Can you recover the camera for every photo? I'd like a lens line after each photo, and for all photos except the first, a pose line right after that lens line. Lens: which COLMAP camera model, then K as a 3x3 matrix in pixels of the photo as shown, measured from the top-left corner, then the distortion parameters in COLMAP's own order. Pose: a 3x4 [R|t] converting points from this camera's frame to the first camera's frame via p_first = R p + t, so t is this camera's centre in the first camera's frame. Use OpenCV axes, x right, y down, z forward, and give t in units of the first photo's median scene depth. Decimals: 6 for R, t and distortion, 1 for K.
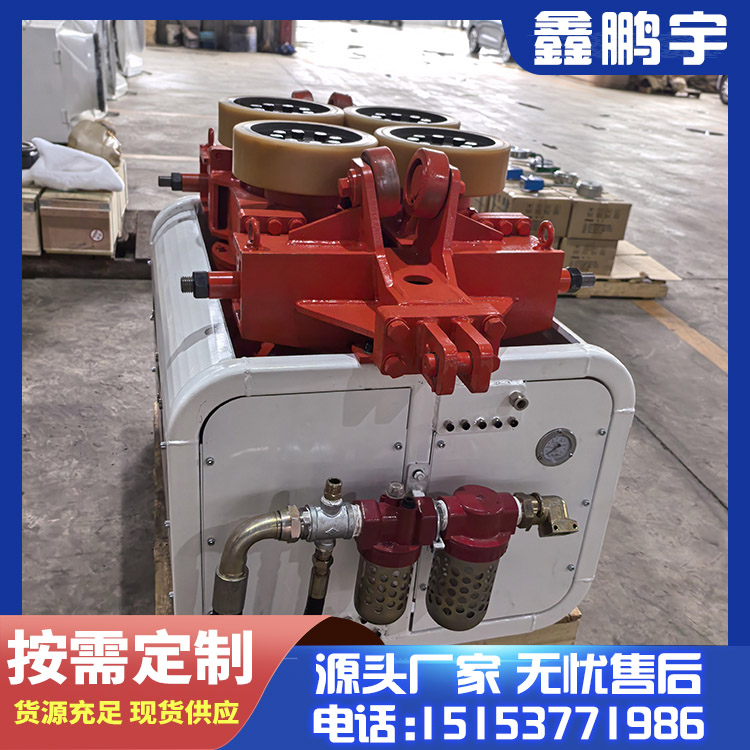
lens RADIAL K [[794.6, 0, 375.0], [0, 794.6, 375.0], [0, 0, 1]] dist [0.011455, -0.017659]
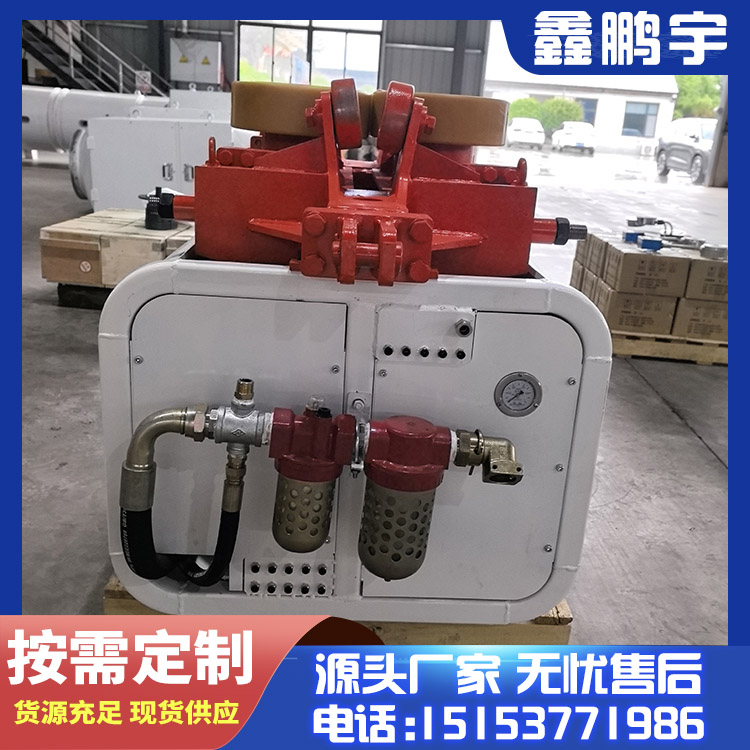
lens RADIAL K [[794.6, 0, 375.0], [0, 794.6, 375.0], [0, 0, 1]] dist [0.011455, -0.017659]
pose [[0.972097, 0.053629, -0.228365, 0.264670], [-0.087503, 0.986150, -0.140893, 0.203898], [0.217647, 0.156944, 0.963327, 0.075717]]
